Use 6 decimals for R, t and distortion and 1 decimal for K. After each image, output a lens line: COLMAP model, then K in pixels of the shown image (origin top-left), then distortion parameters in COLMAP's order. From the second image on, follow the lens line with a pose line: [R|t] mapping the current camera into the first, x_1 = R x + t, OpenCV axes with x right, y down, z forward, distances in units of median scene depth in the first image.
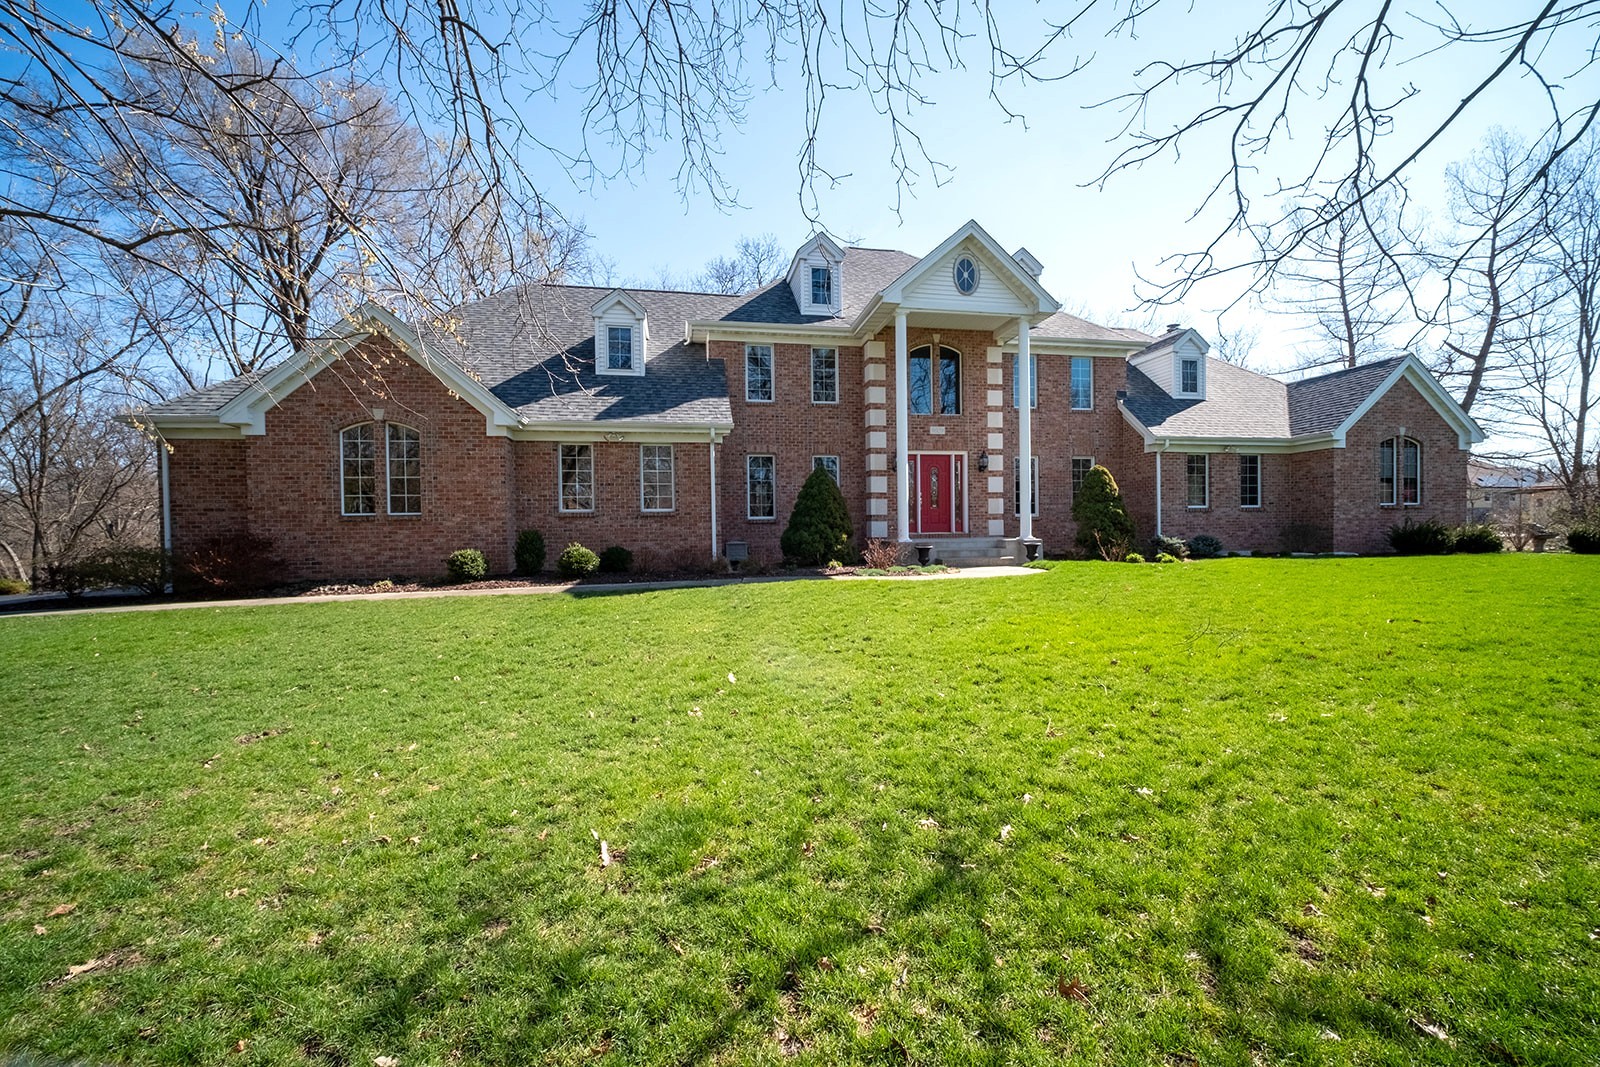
lens RADIAL K [[630.5, 0, 827.8], [0, 630.5, 535.6], [0, 0, 1]] dist [-0.000003, -0.000329]
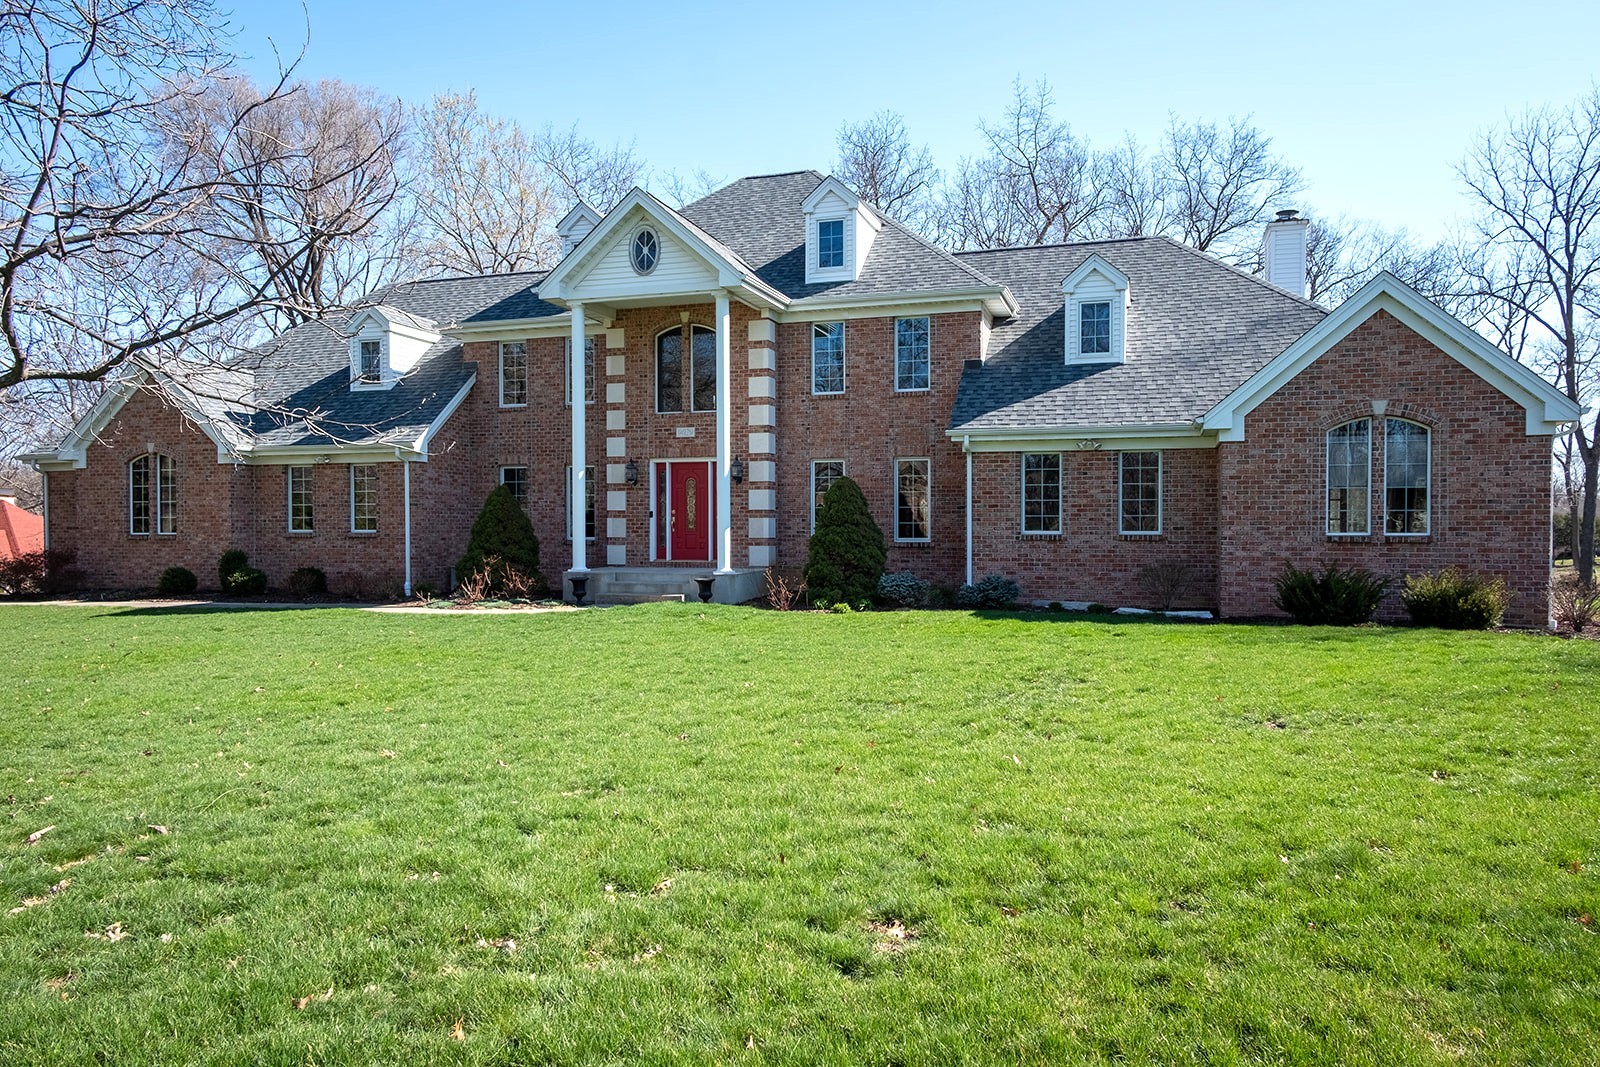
lens RADIAL K [[1042.3, 0, 840.0], [0, 1042.3, 541.3], [0, 0, 1]] dist [0.005433, 0.003612]
pose [[0.881882, 0.021726, -0.470969, 1.059991], [-0.017686, 0.999759, 0.013003, -0.054360], [0.471138, -0.003138, 0.882054, -0.079788]]
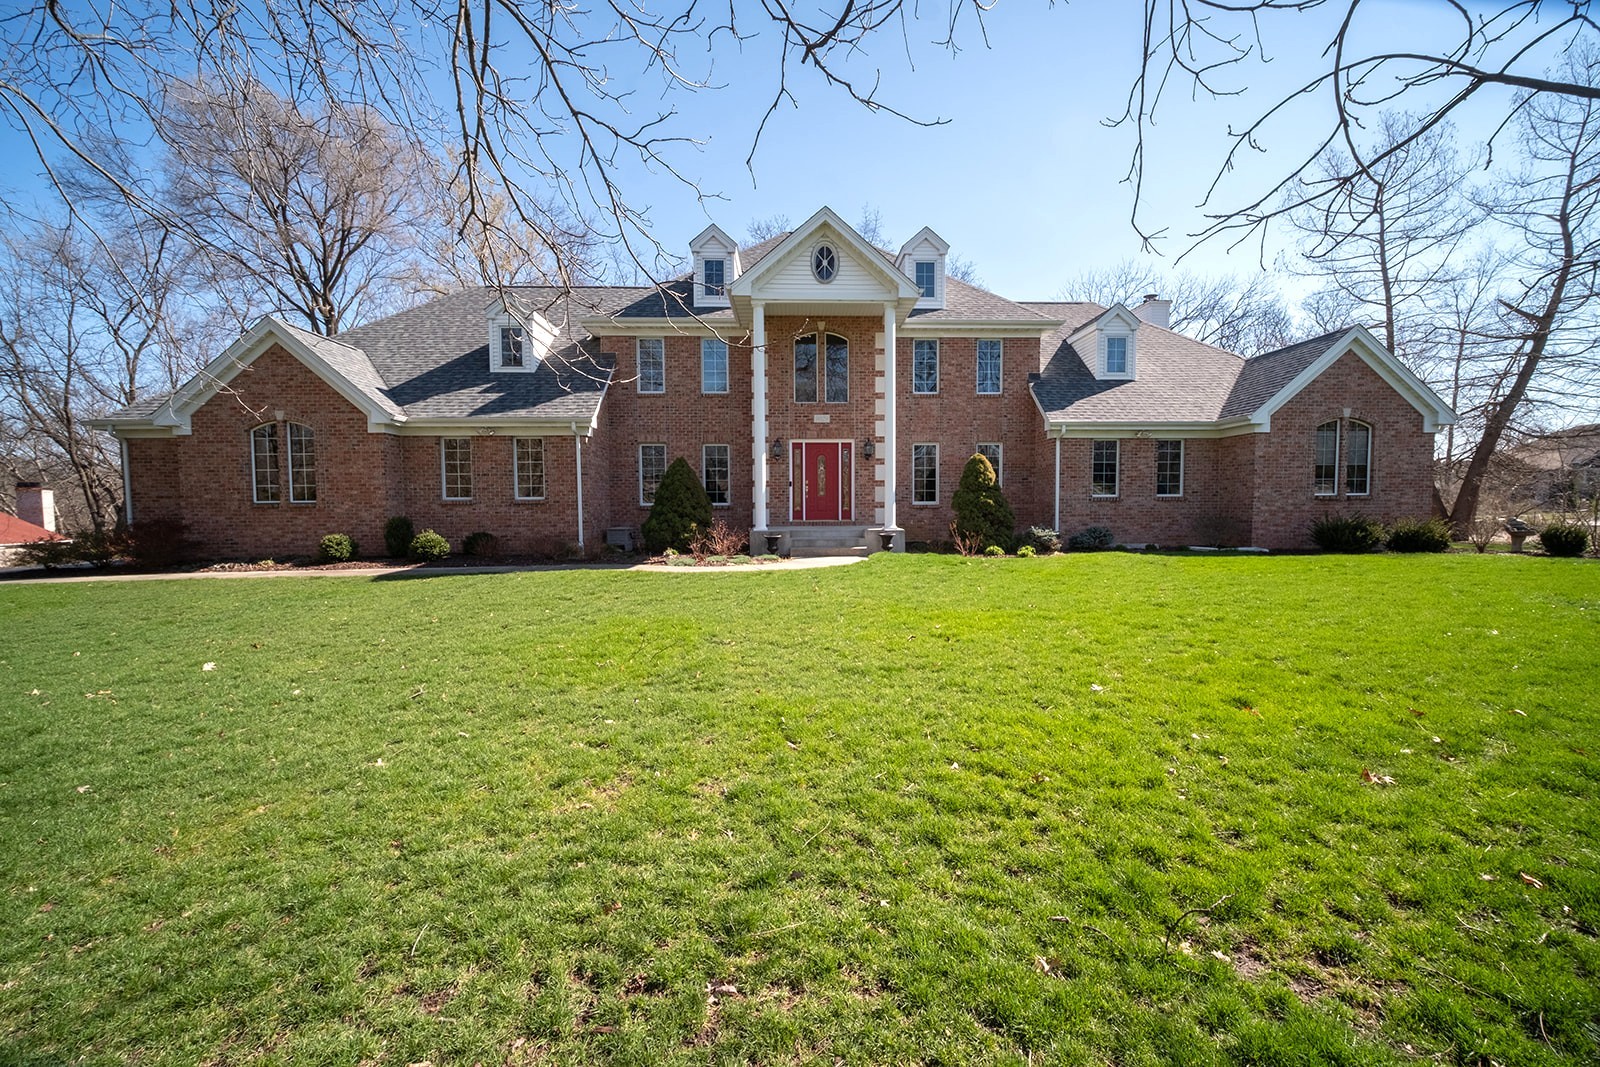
lens RADIAL K [[625.0, 0, 828.3], [0, 625.0, 533.9], [0, 0, 1]] dist [-0.001962, 0.000102]
pose [[0.988370, 0.016107, -0.151213, 0.368818], [-0.010248, 0.999169, 0.039449, -0.024799], [0.151722, -0.037441, 0.987714, 0.012577]]
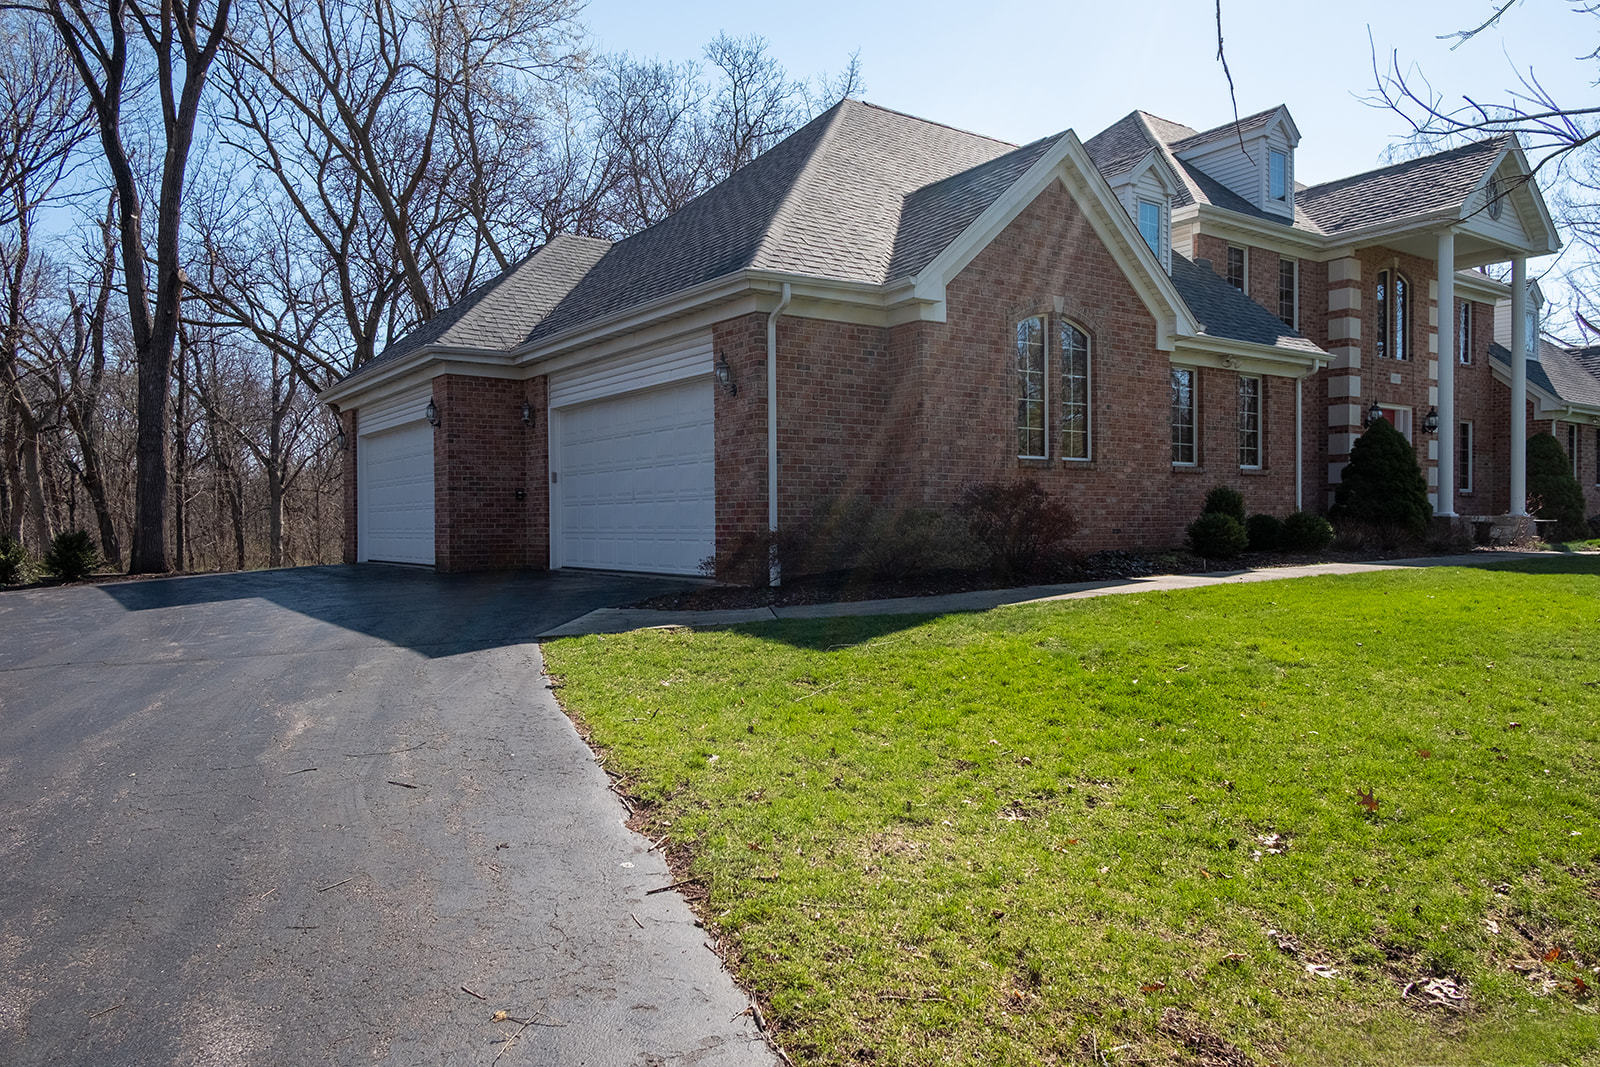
lens RADIAL K [[1042.3, 0, 840.0], [0, 1042.3, 541.3], [0, 0, 1]] dist [0.005433, 0.003612]
pose [[0.914284, 0.002392, 0.405068, -1.092240], [-0.003511, 0.999992, 0.002020, 0.041020], [-0.405059, -0.003269, 0.914284, 0.085402]]
